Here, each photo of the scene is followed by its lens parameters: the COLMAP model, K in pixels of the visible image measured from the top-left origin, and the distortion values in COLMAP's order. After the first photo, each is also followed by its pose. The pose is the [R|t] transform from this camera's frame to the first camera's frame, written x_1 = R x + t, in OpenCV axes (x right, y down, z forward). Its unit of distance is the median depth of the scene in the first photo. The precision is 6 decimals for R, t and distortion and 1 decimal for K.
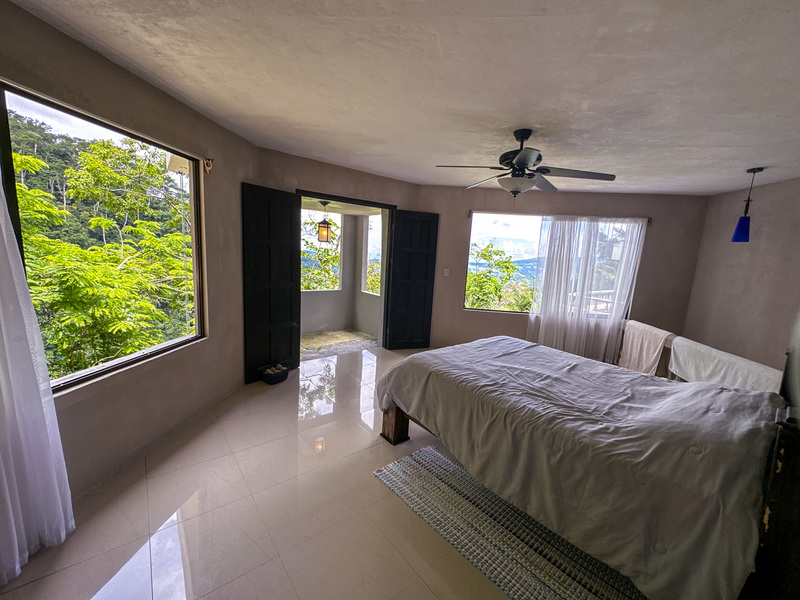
lens RADIAL K [[319.7, 0, 397.7], [0, 319.7, 300.4], [0, 0, 1]] dist [-0.007040, 0.000026]
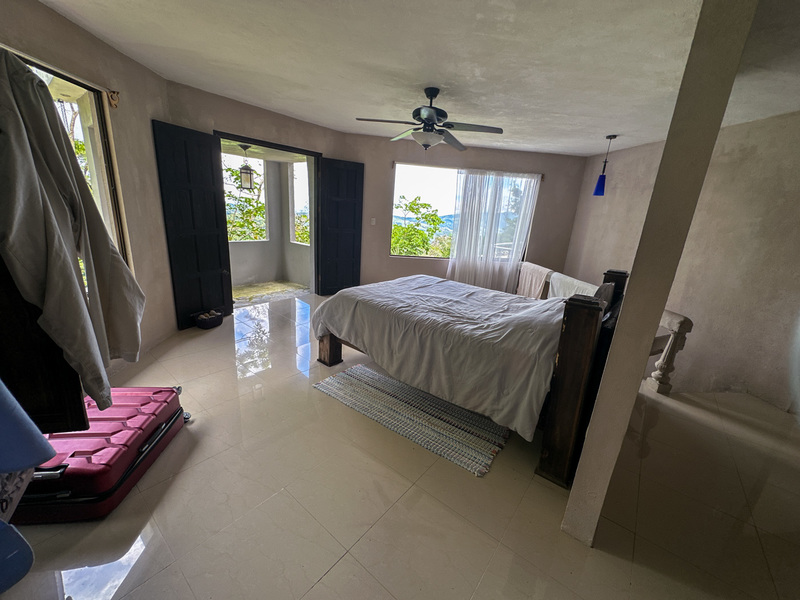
lens RADIAL K [[319.7, 0, 397.7], [0, 319.7, 300.4], [0, 0, 1]] dist [-0.007040, 0.000026]
pose [[0.977676, -0.046560, 0.204895, 0.003286], [0.017888, 0.990043, 0.139622, 0.041230], [-0.209356, -0.132840, 0.968774, -0.133876]]
